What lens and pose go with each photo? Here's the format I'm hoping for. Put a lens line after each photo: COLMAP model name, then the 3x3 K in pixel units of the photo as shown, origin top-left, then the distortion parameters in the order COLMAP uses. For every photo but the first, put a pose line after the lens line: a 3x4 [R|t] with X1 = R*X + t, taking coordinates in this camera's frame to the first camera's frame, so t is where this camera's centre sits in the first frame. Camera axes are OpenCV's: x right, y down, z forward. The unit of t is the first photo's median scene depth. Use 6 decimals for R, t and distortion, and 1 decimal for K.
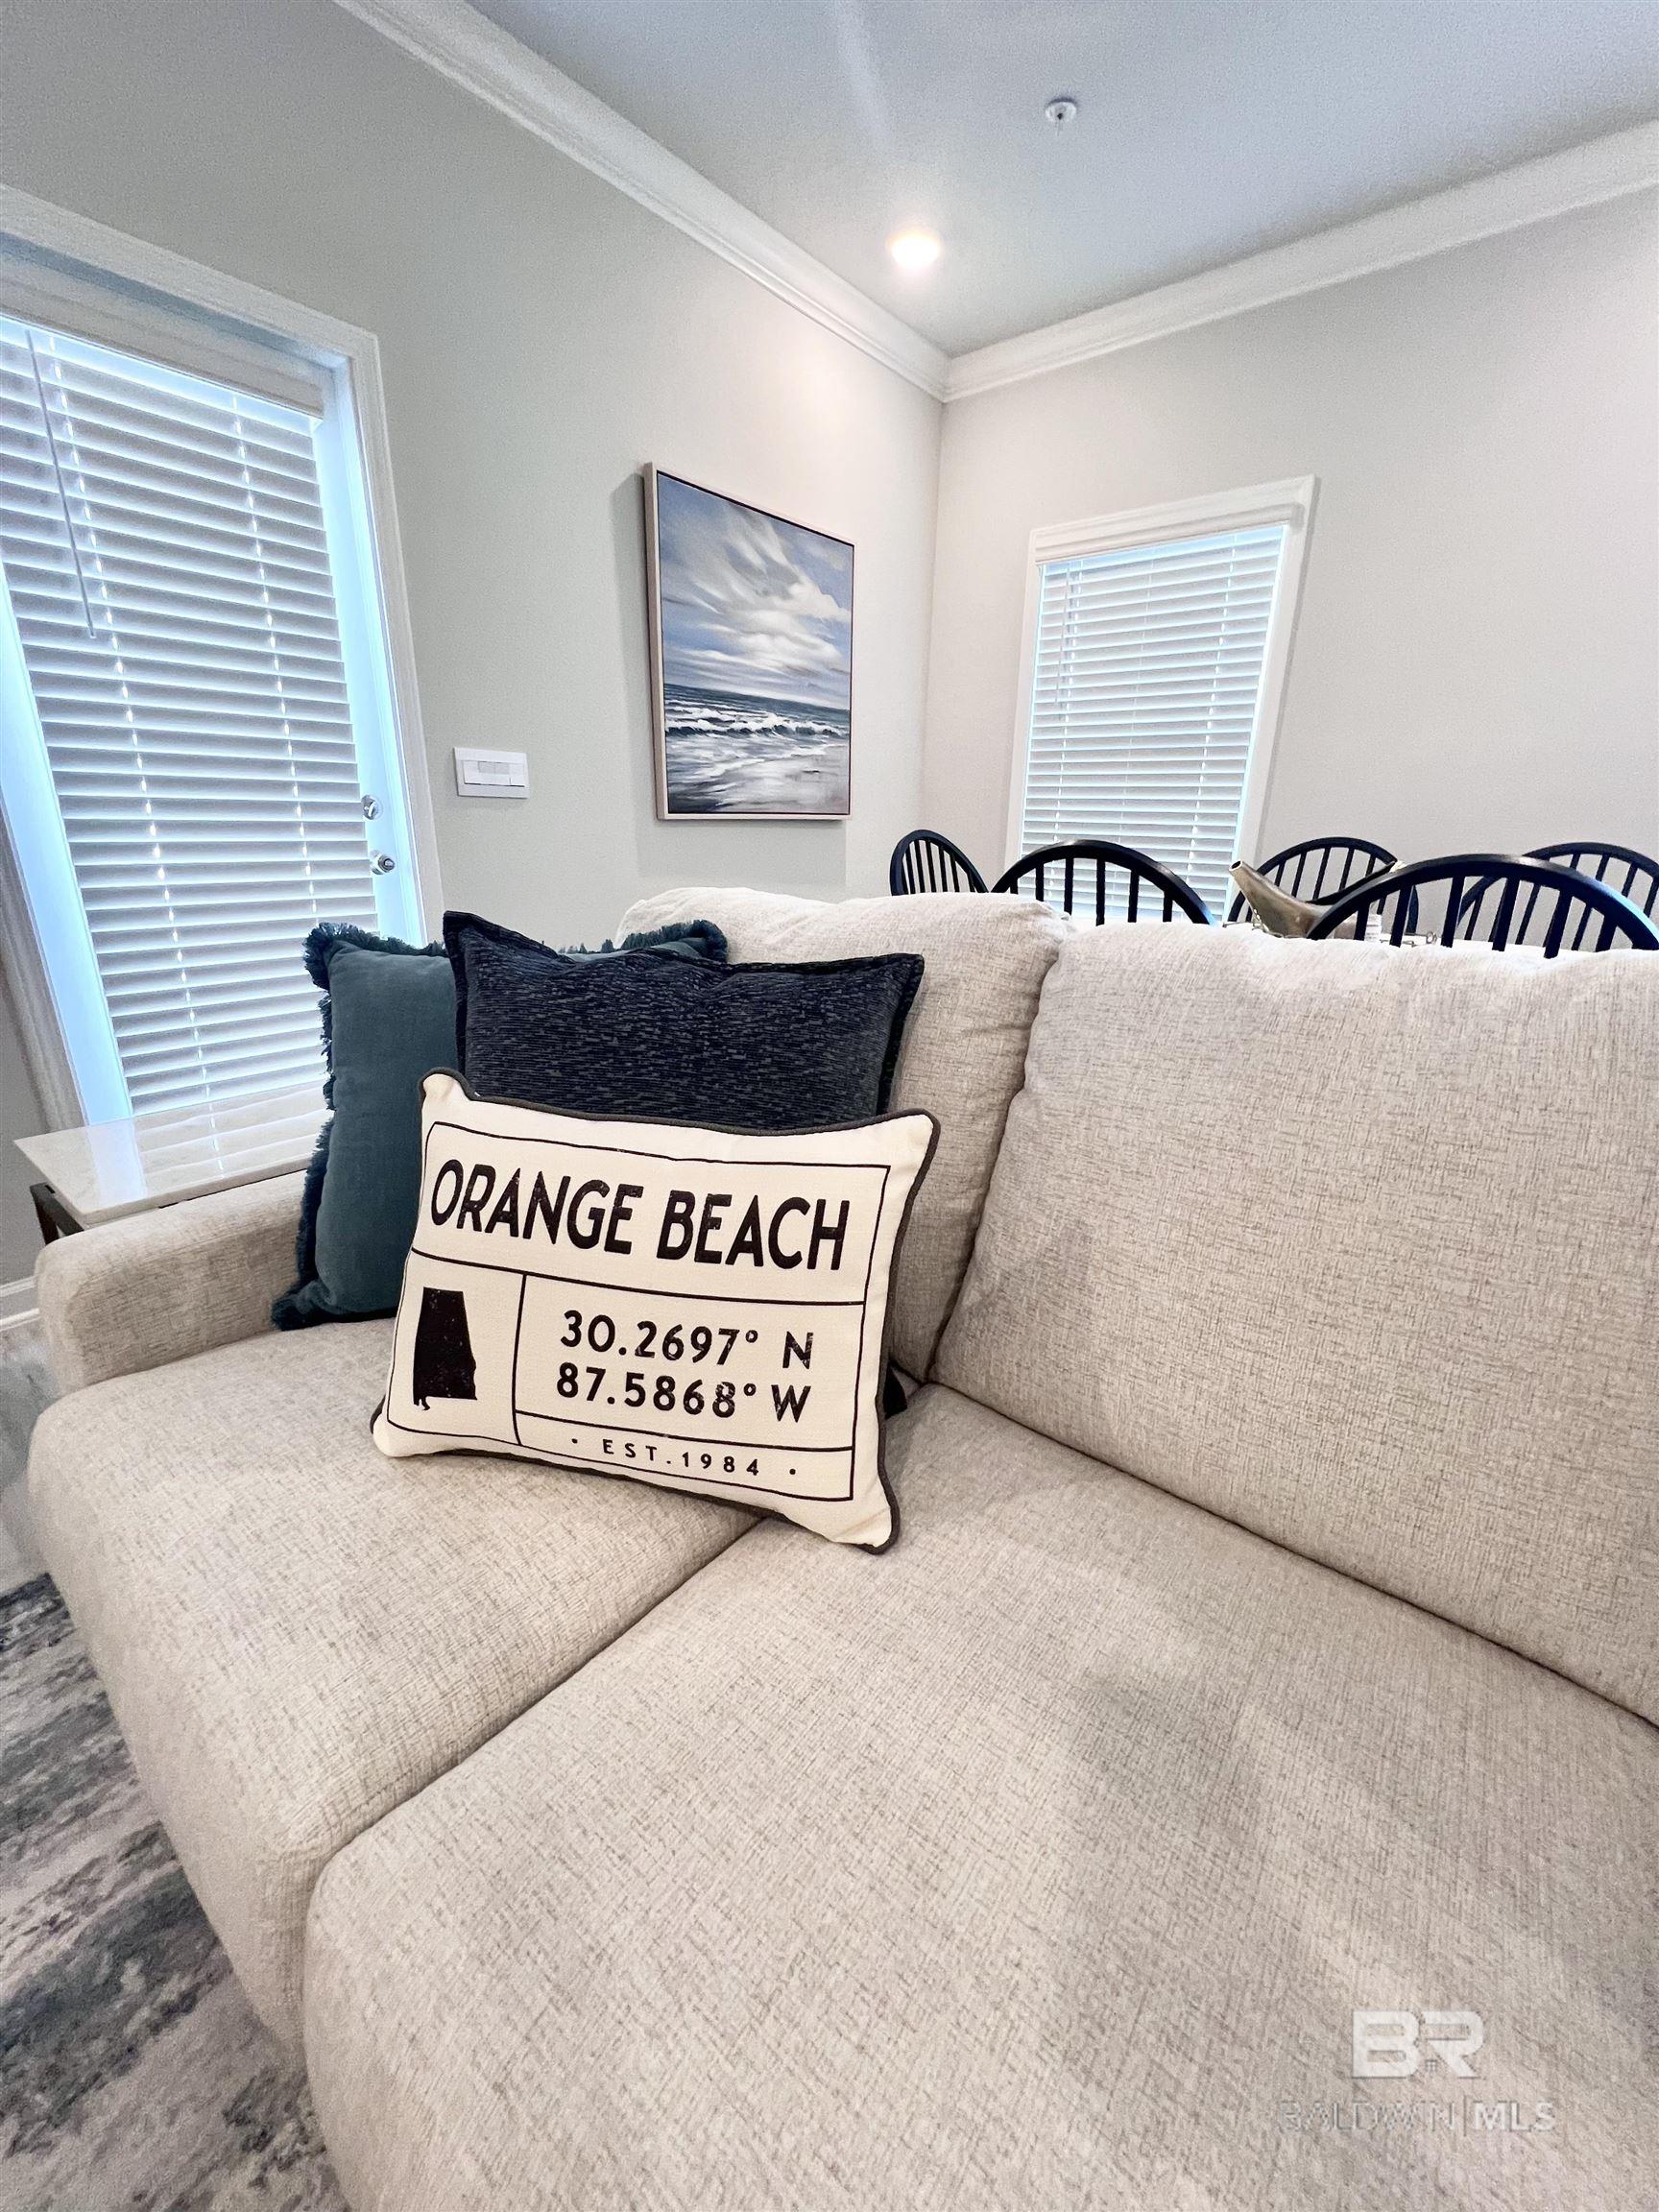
lens RADIAL K [[873.9, 0, 829.5], [0, 873.9, 1106.0], [0, 0, 1]] dist [-0.006568, -0.000033]
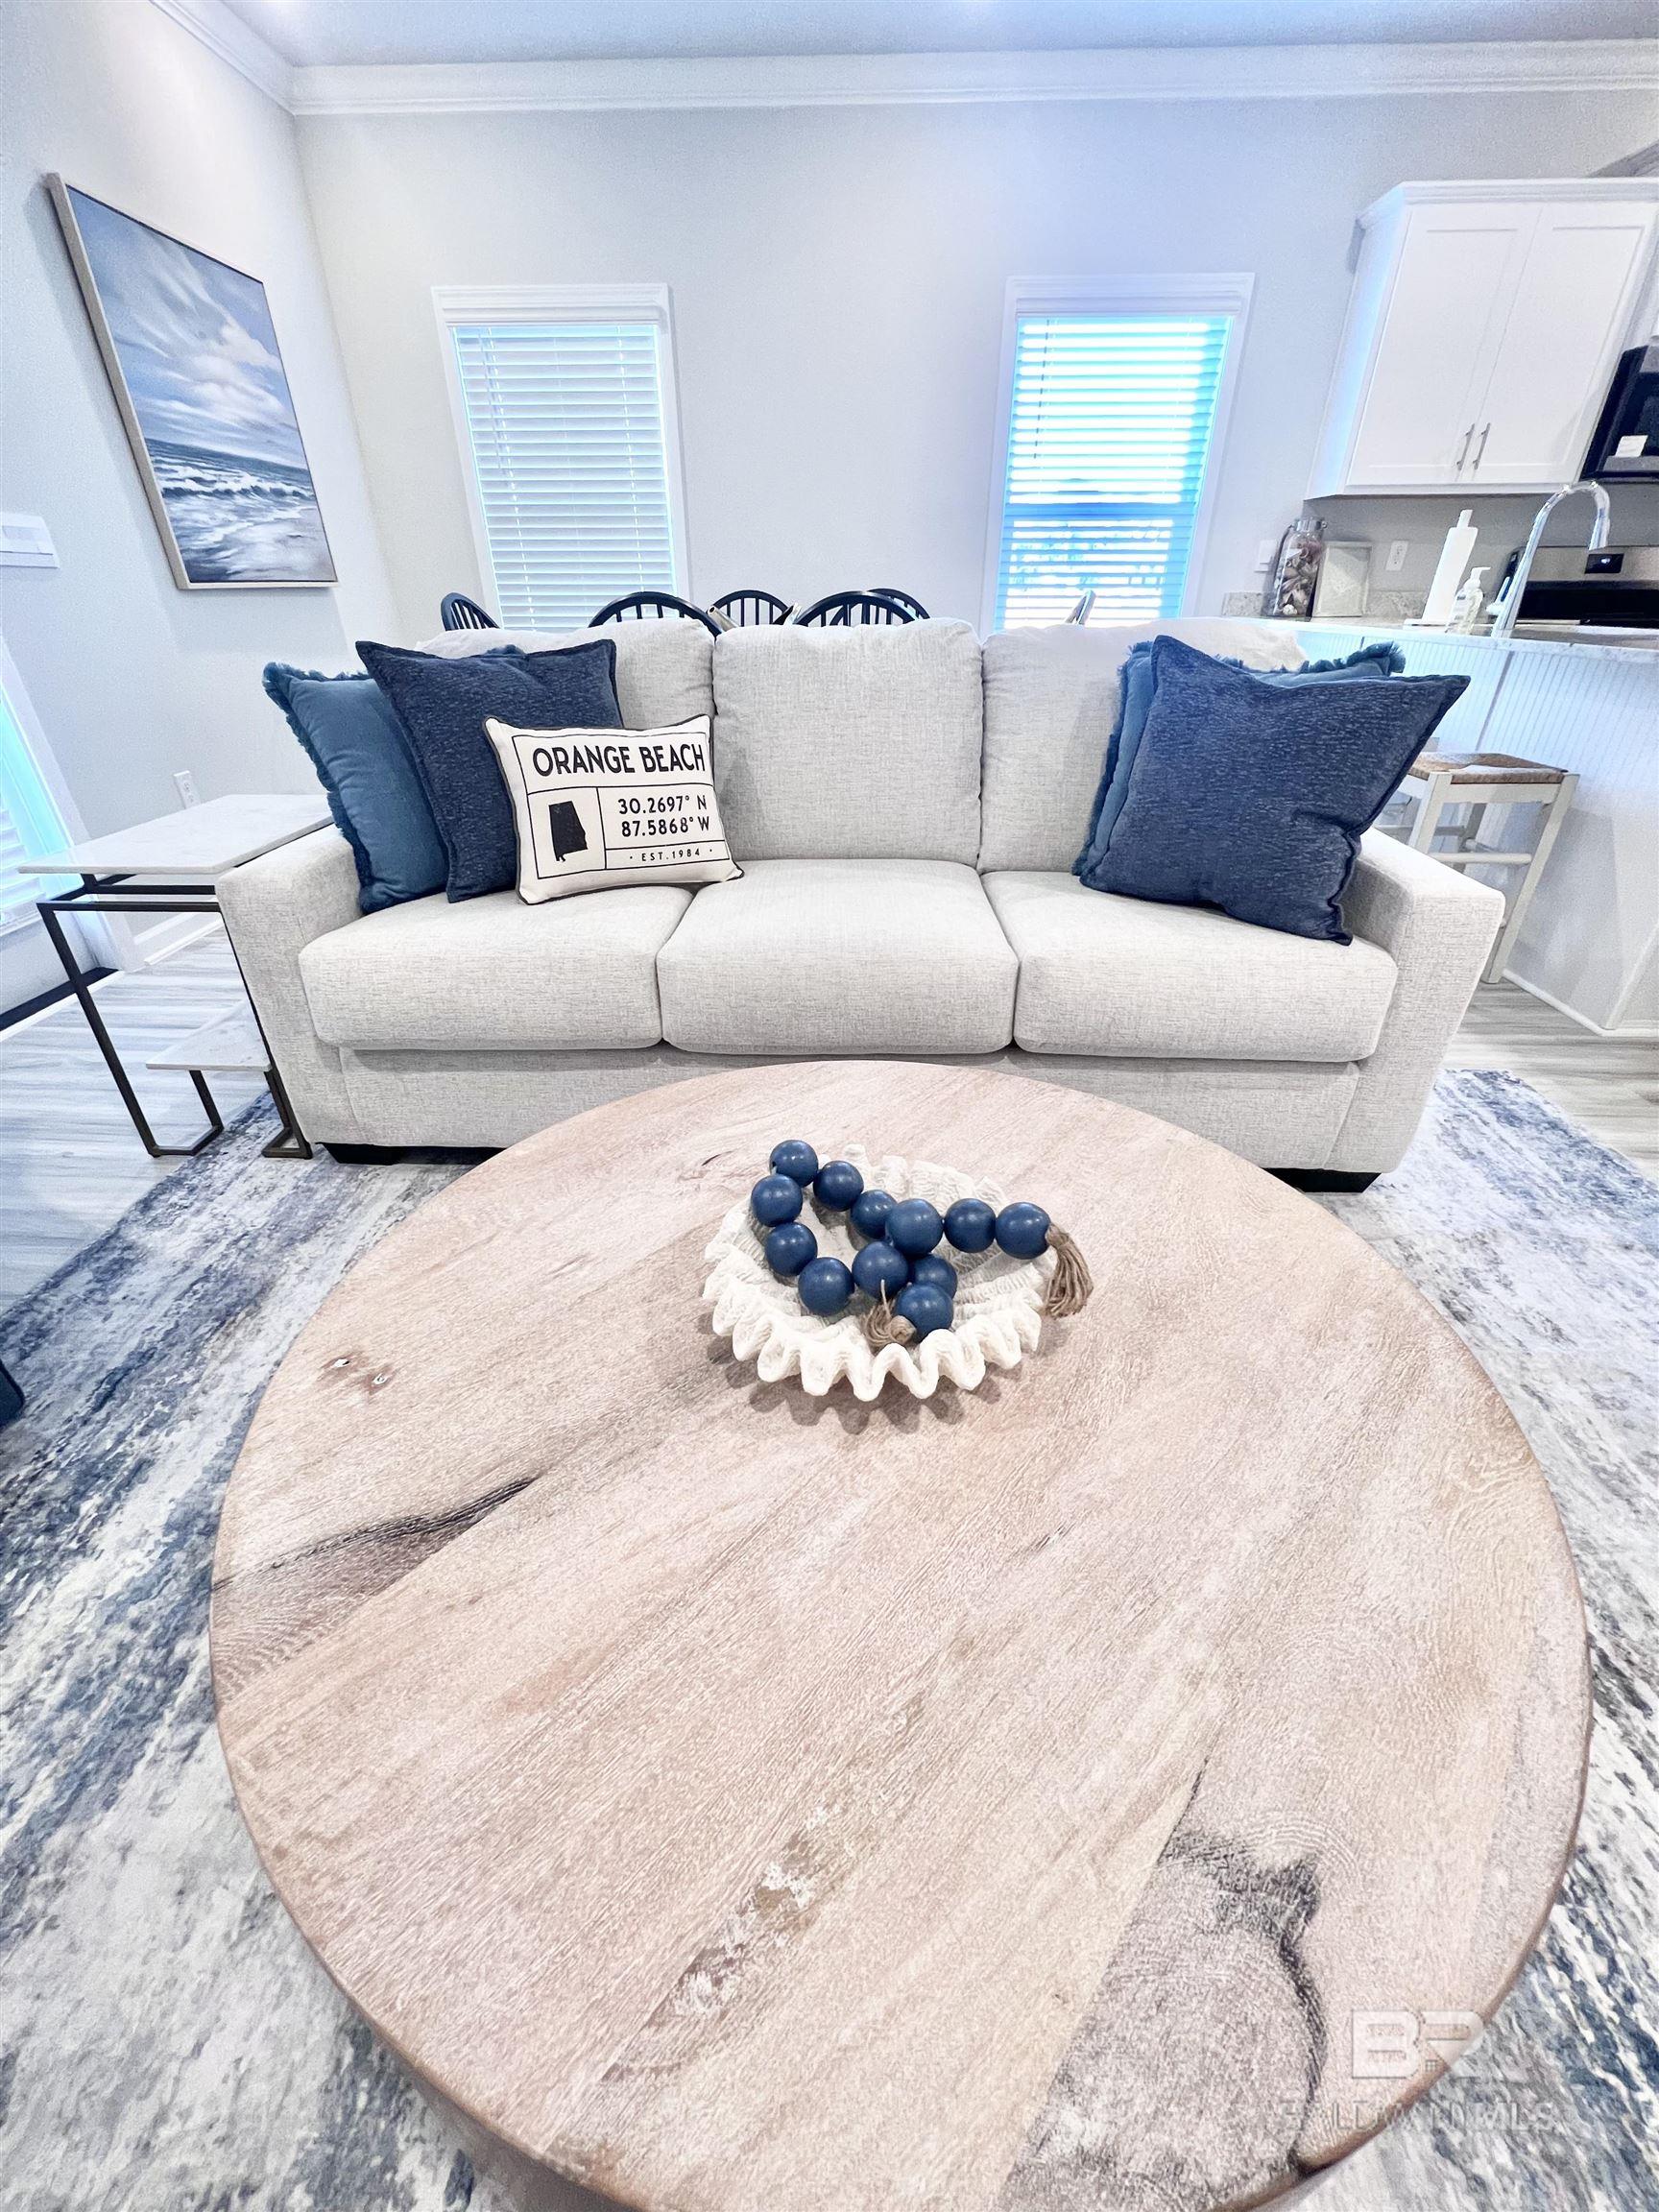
lens RADIAL K [[875.0, 0, 821.6], [0, 875.0, 1099.2], [0, 0, 1]] dist [0.007699, -0.000513]
pose [[0.796434, -0.324510, 0.510281, -0.319785], [0.209053, 0.939543, 0.271211, 0.110616], [-0.567441, -0.109325, 0.816124, -0.334544]]
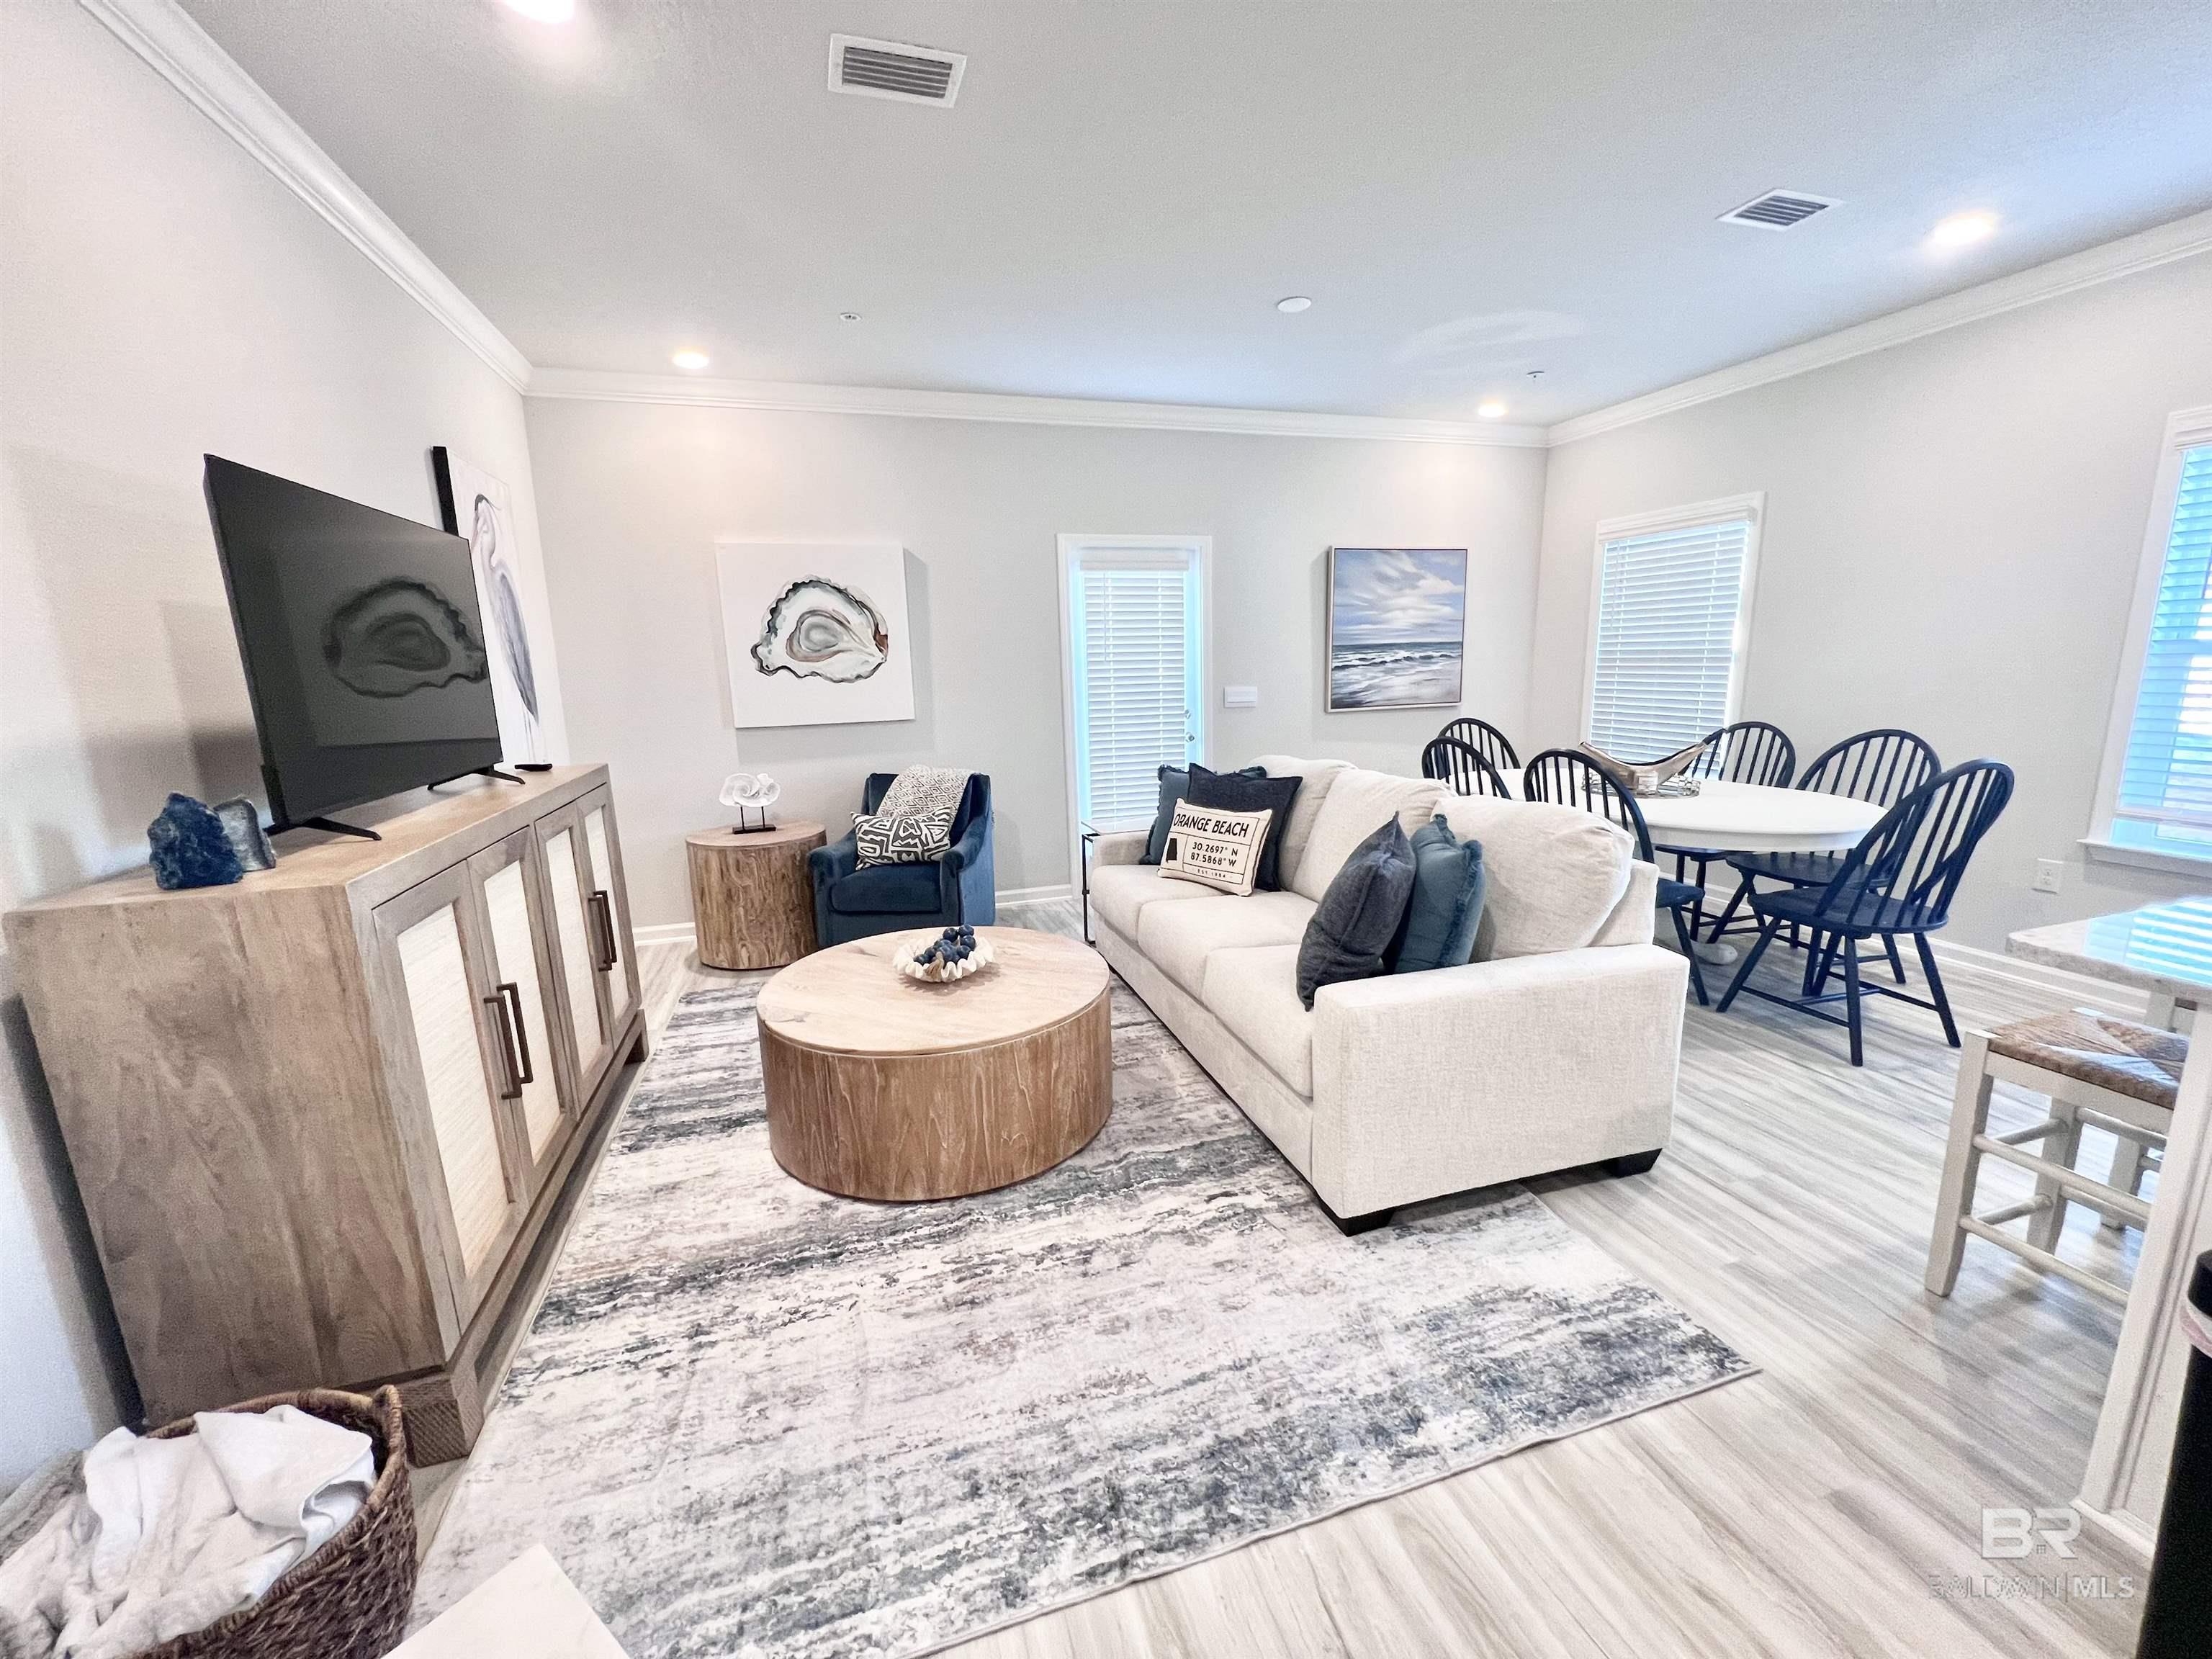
lens RADIAL K [[882.2, 0, 1101.0], [0, 882.2, 839.0], [0, 0, 1]] dist [-0.001012, 0.000567]
pose [[0.829854, 0.072442, -0.553258, 0.482205], [-0.137531, 0.987501, -0.076988, 0.159557], [0.540766, 0.139979, 0.829445, -0.820285]]
